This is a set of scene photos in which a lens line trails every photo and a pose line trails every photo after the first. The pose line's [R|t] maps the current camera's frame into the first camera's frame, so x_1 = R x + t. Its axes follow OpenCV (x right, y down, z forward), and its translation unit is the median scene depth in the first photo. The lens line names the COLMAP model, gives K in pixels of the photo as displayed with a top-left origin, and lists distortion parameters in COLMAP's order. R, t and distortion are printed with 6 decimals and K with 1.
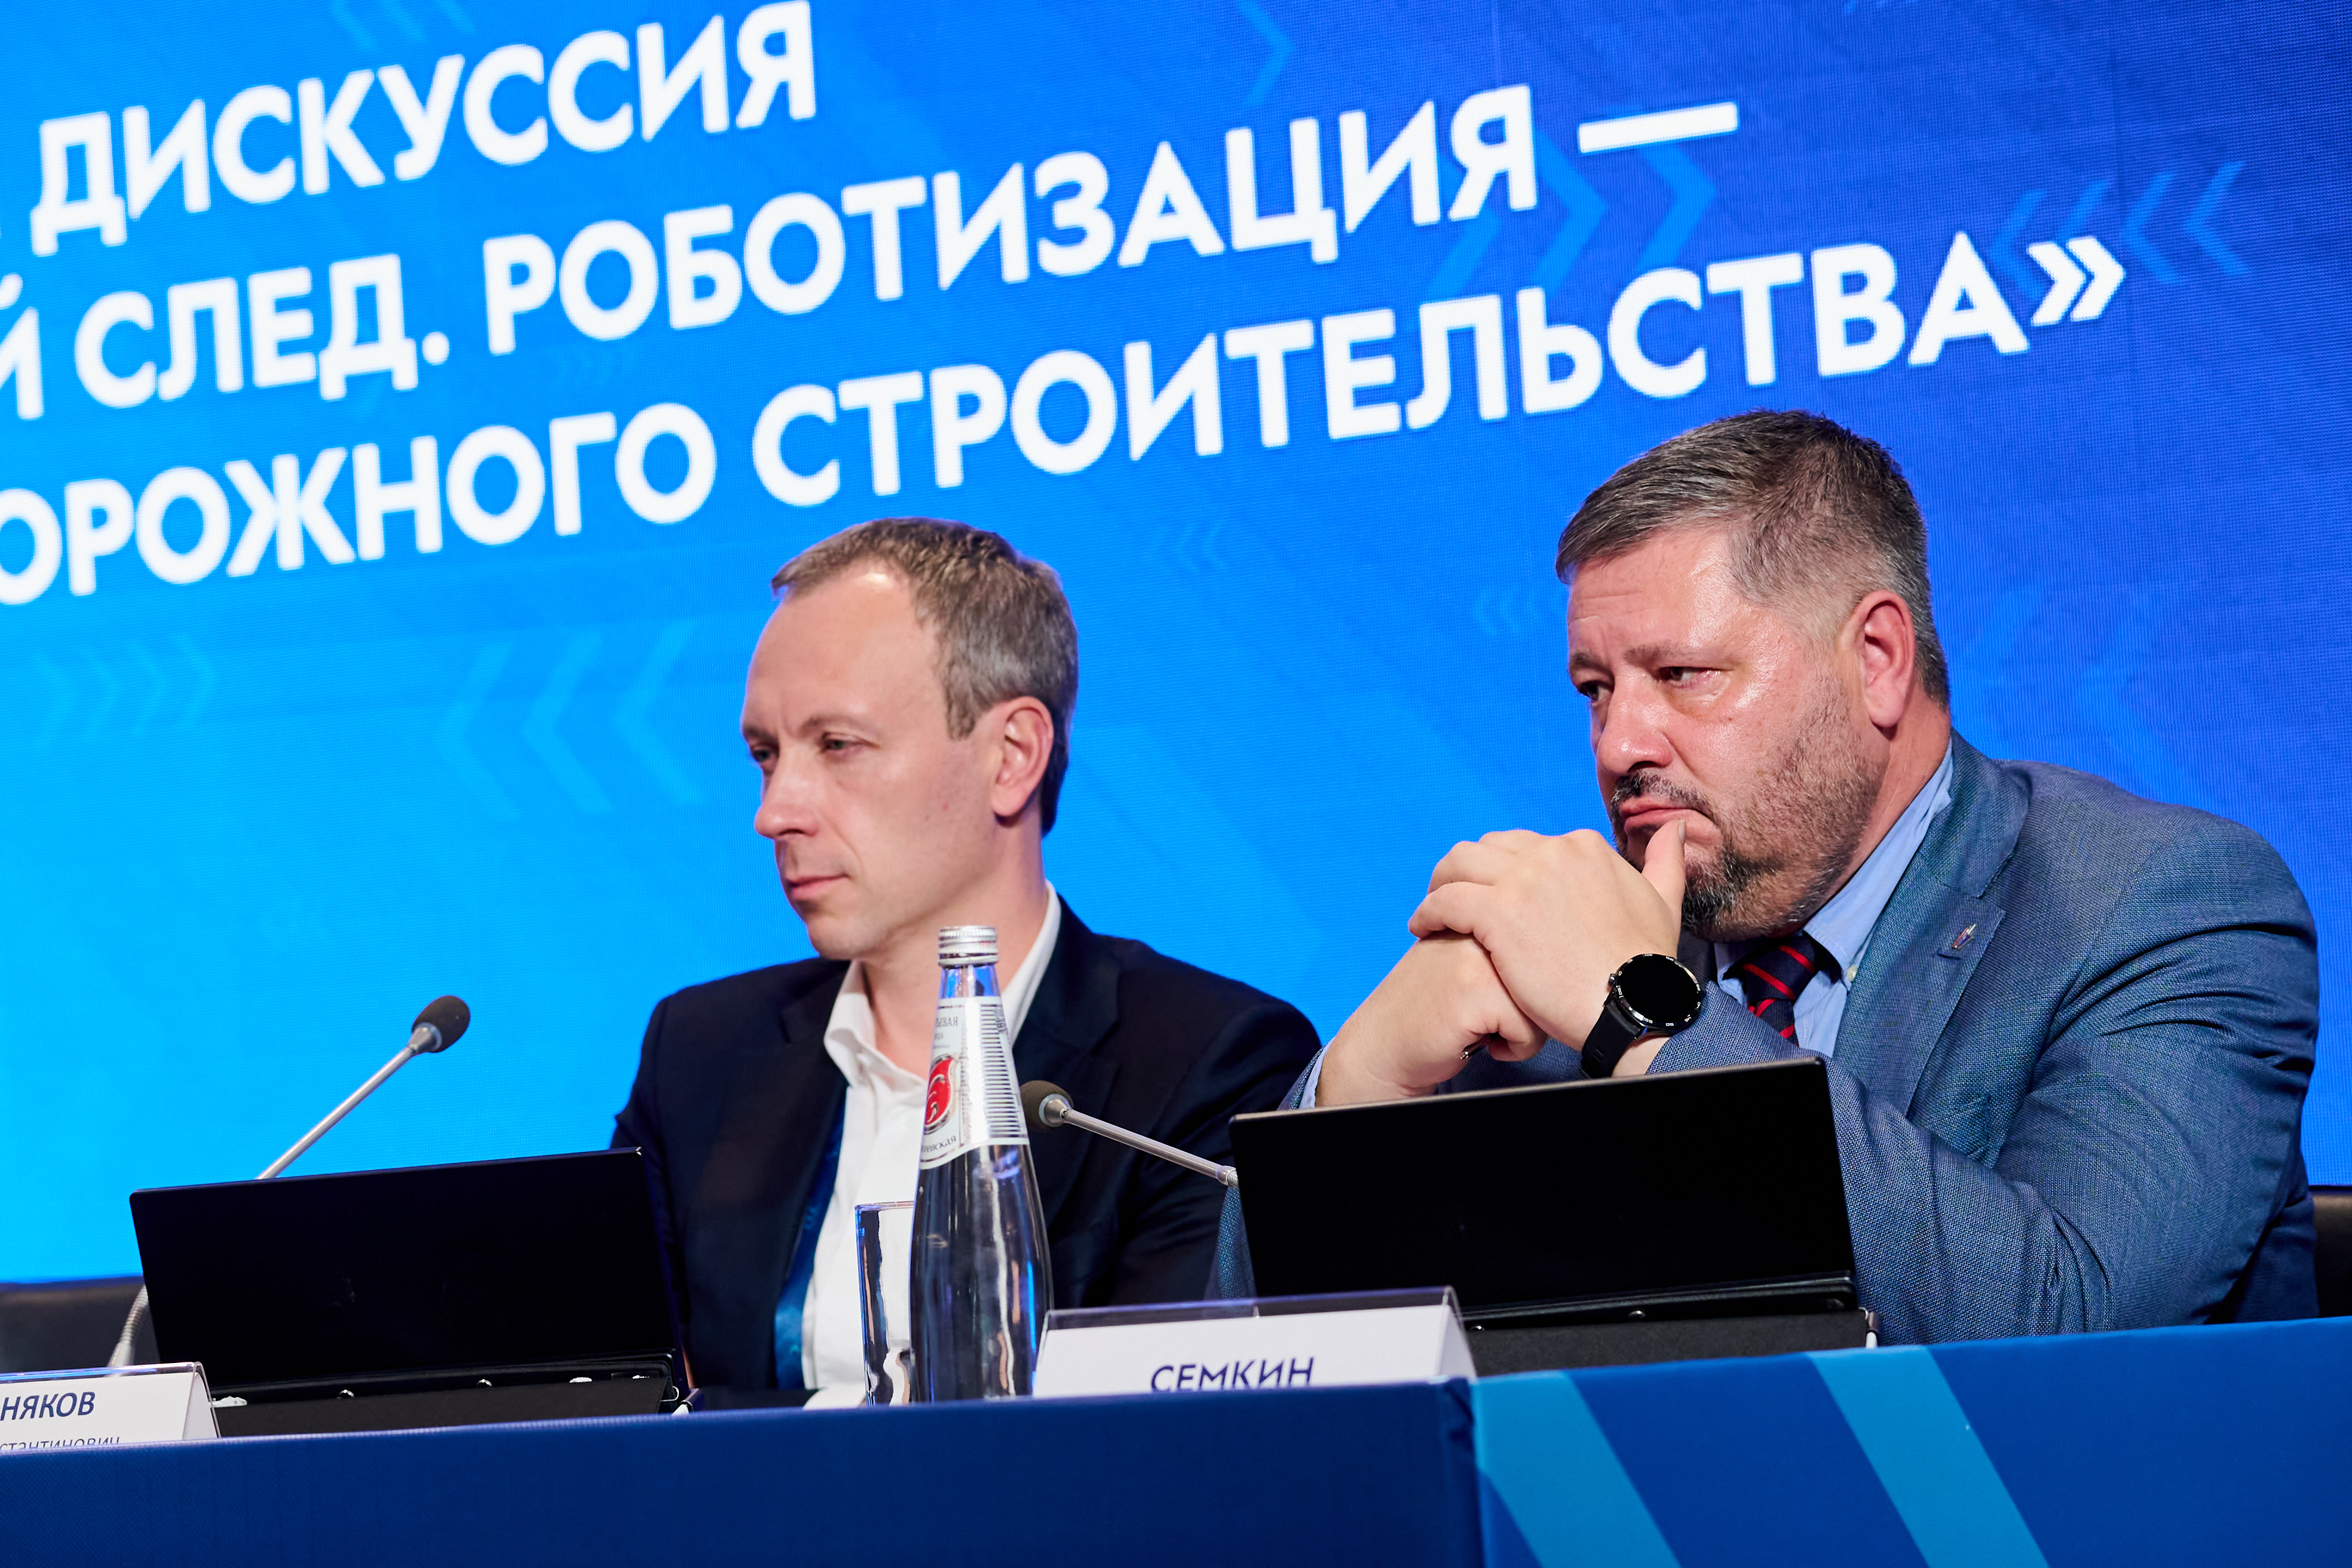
lens RADIAL K [[8118.2, 0, 1175.3], [0, 8118.2, 783.9], [0, 0, 1]] dist [0.334608, 0.000000]
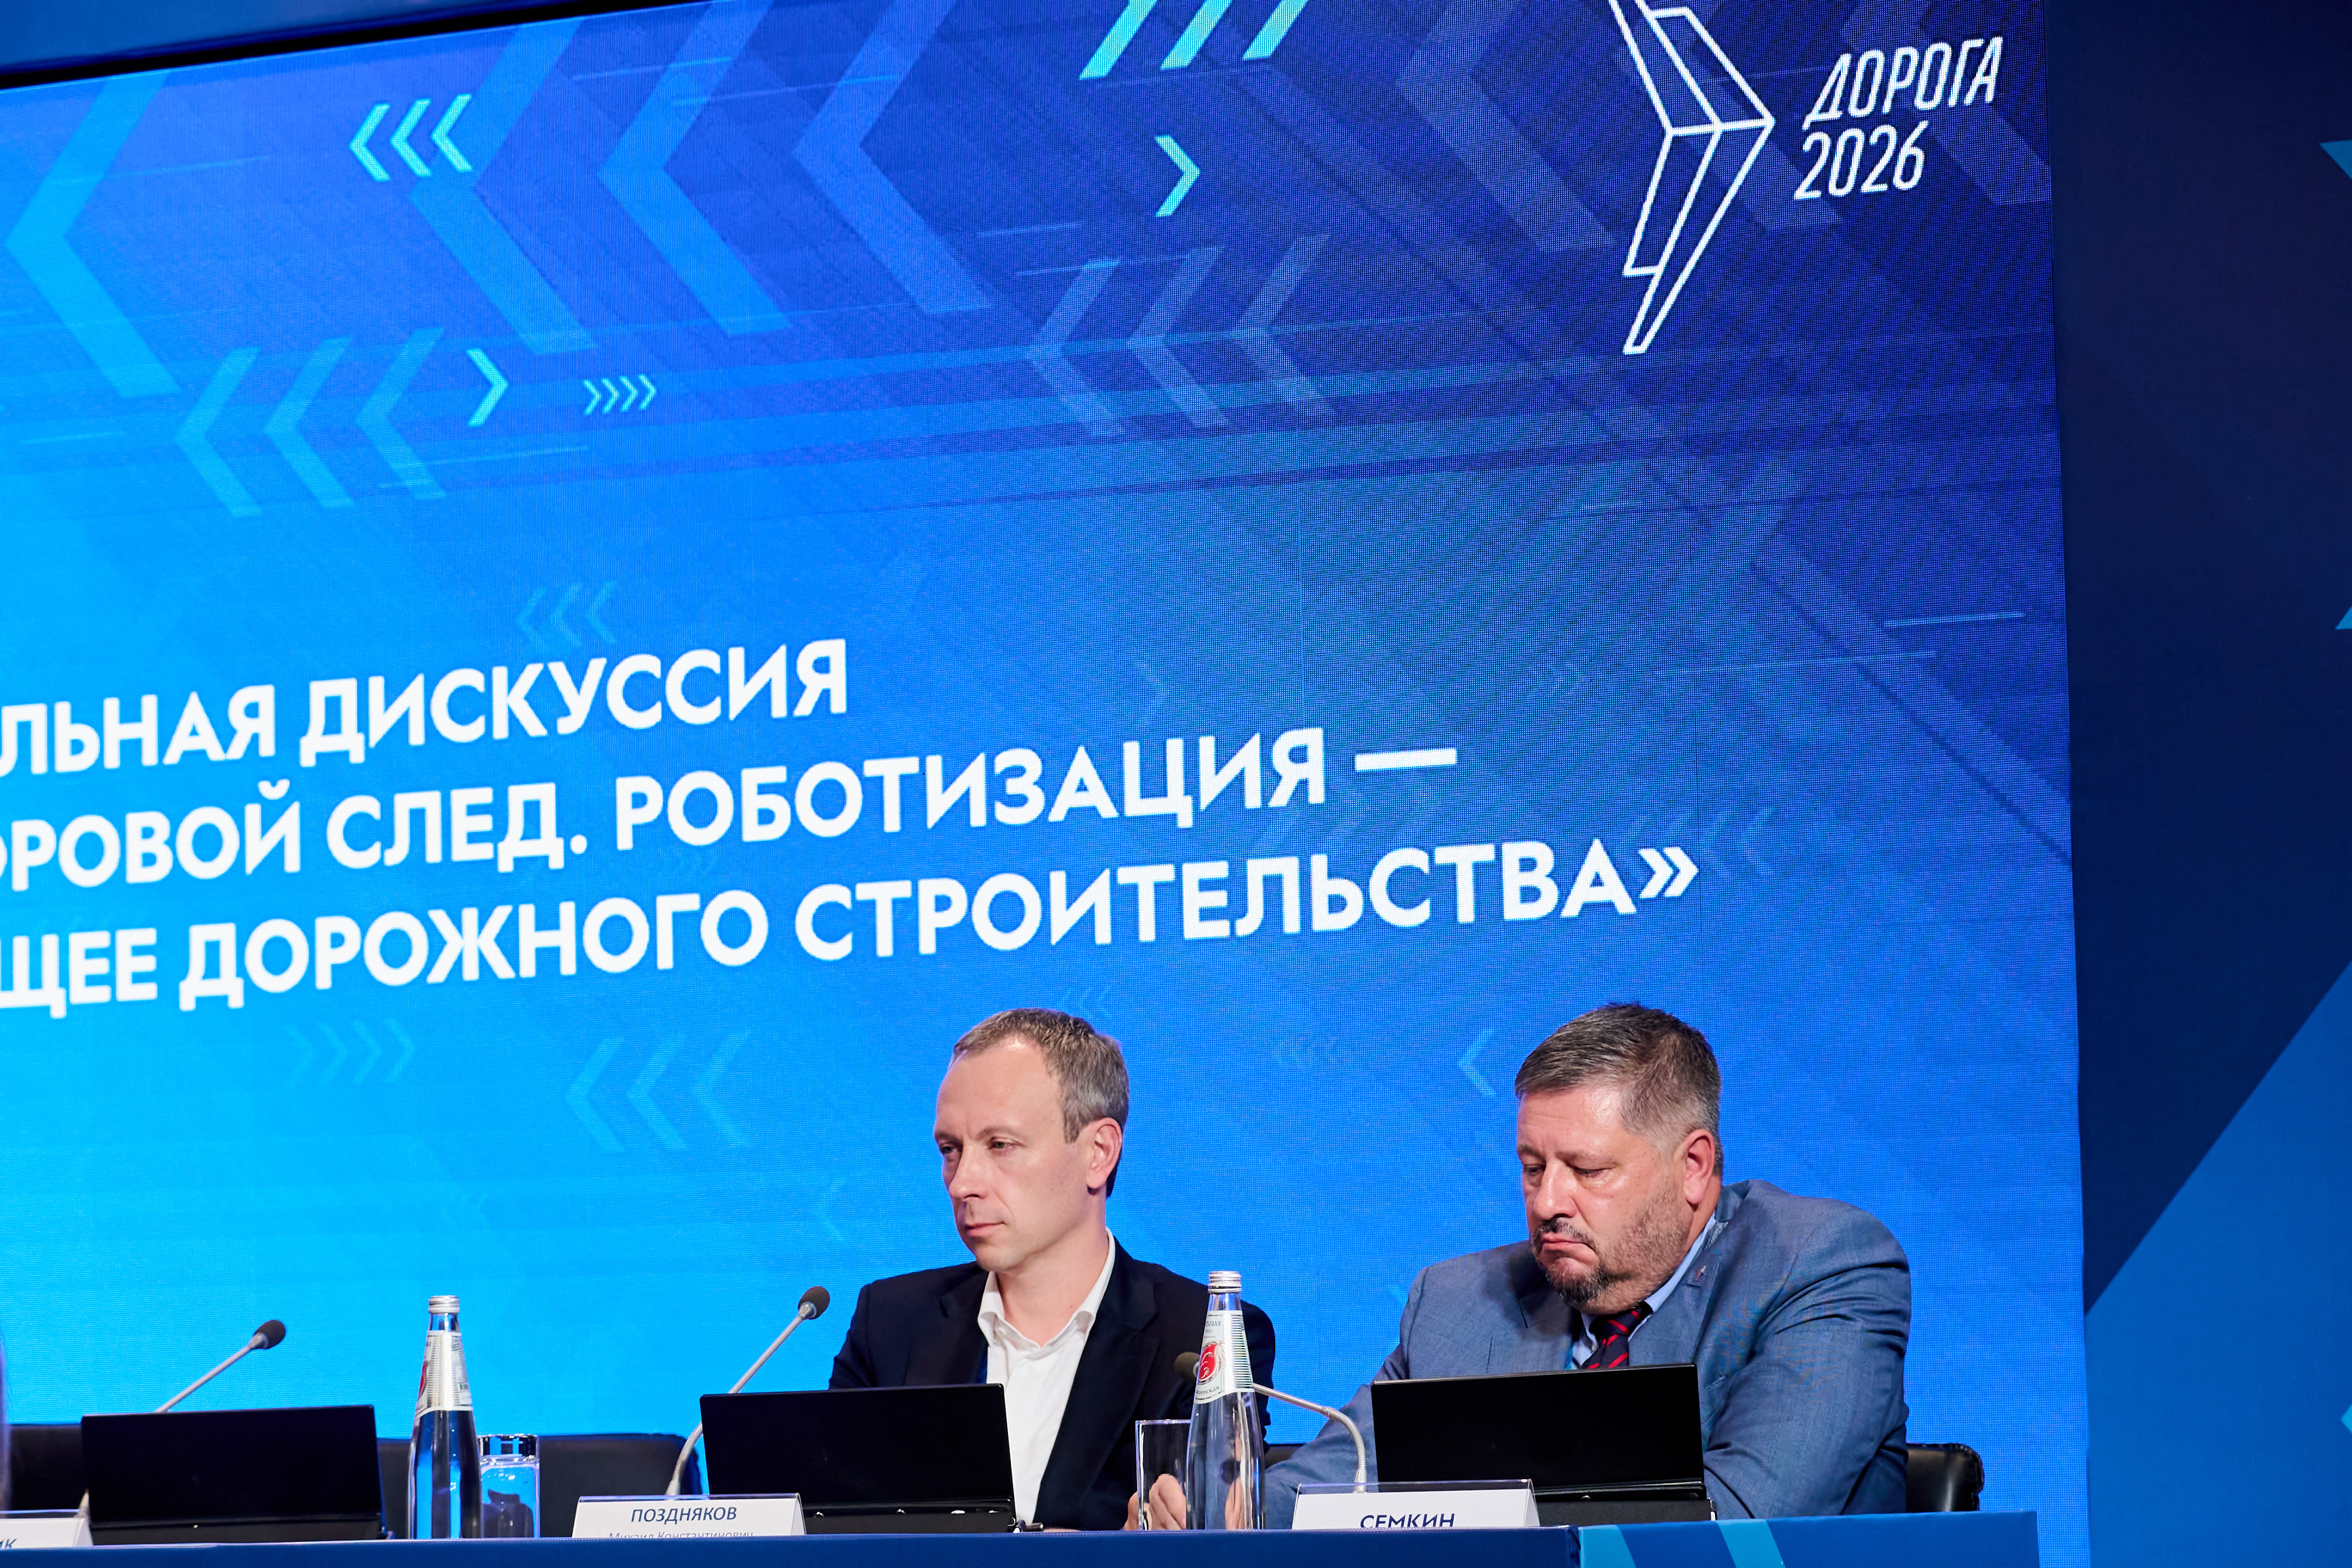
lens RADIAL K [[6934.5, 0, 1176.3], [0, 6934.5, 783.9], [0, 0, 1]] dist [-0.091645, 0.000000]
pose [[0.993235, 0.047778, 0.105834, -0.126784], [-0.043738, 0.998235, -0.040173, -0.018277], [-0.107566, 0.035273, 0.993572, -0.345442]]
